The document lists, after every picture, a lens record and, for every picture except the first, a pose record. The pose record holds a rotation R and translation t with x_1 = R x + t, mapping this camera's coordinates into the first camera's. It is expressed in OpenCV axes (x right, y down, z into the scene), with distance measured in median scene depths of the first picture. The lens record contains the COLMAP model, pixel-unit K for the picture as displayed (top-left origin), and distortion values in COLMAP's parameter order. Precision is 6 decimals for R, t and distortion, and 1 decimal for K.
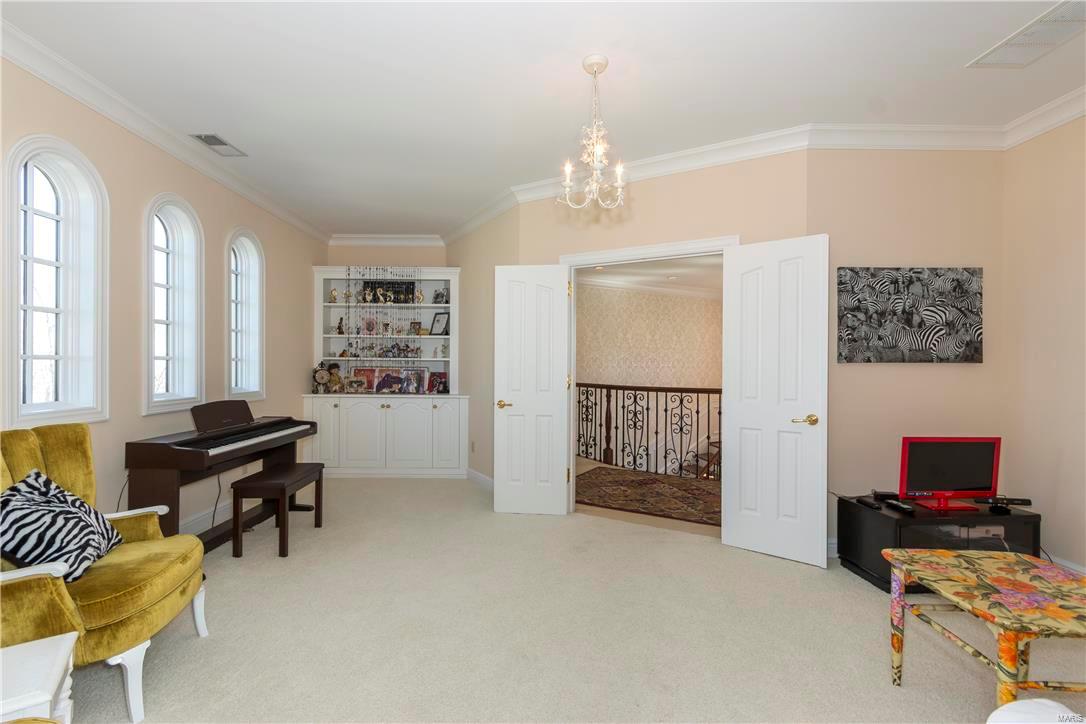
lens RADIAL K [[490.3, 0, 536.0], [0, 490.3, 363.6], [0, 0, 1]] dist [0.002016, 0.001656]
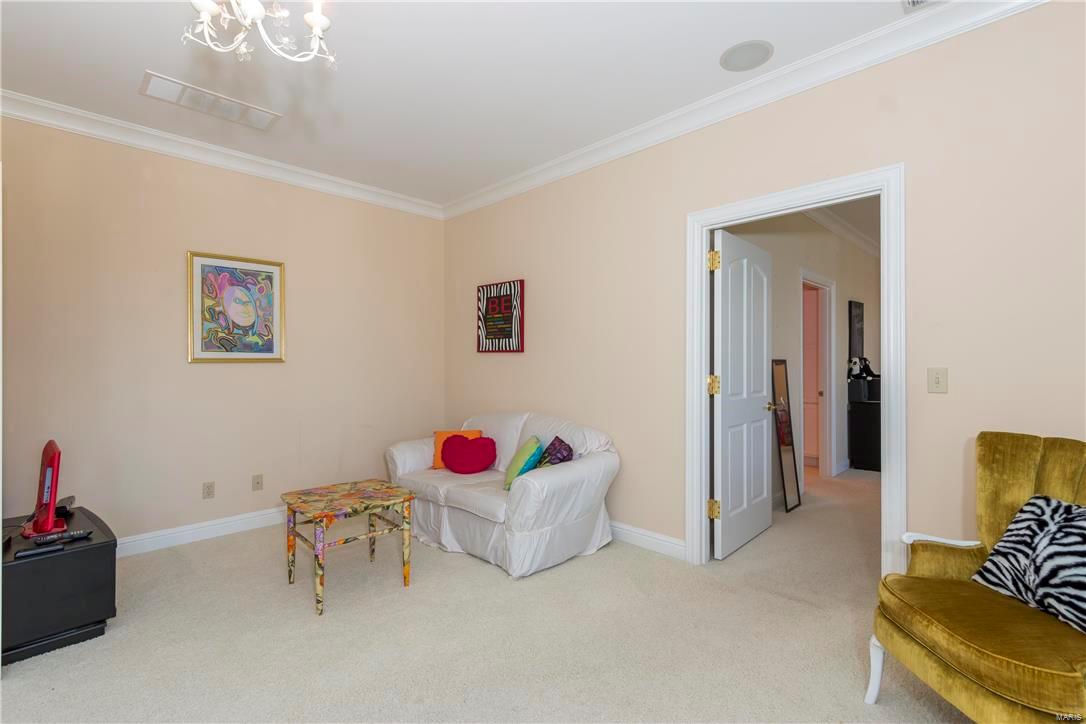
lens RADIAL K [[490.3, 0, 536.0], [0, 490.3, 363.6], [0, 0, 1]] dist [0.002016, 0.001656]
pose [[-0.696574, 0.001484, 0.717484, -0.711544], [-0.002090, 0.999989, -0.004098, -0.002762], [-0.717482, -0.004354, -0.696563, 1.759593]]
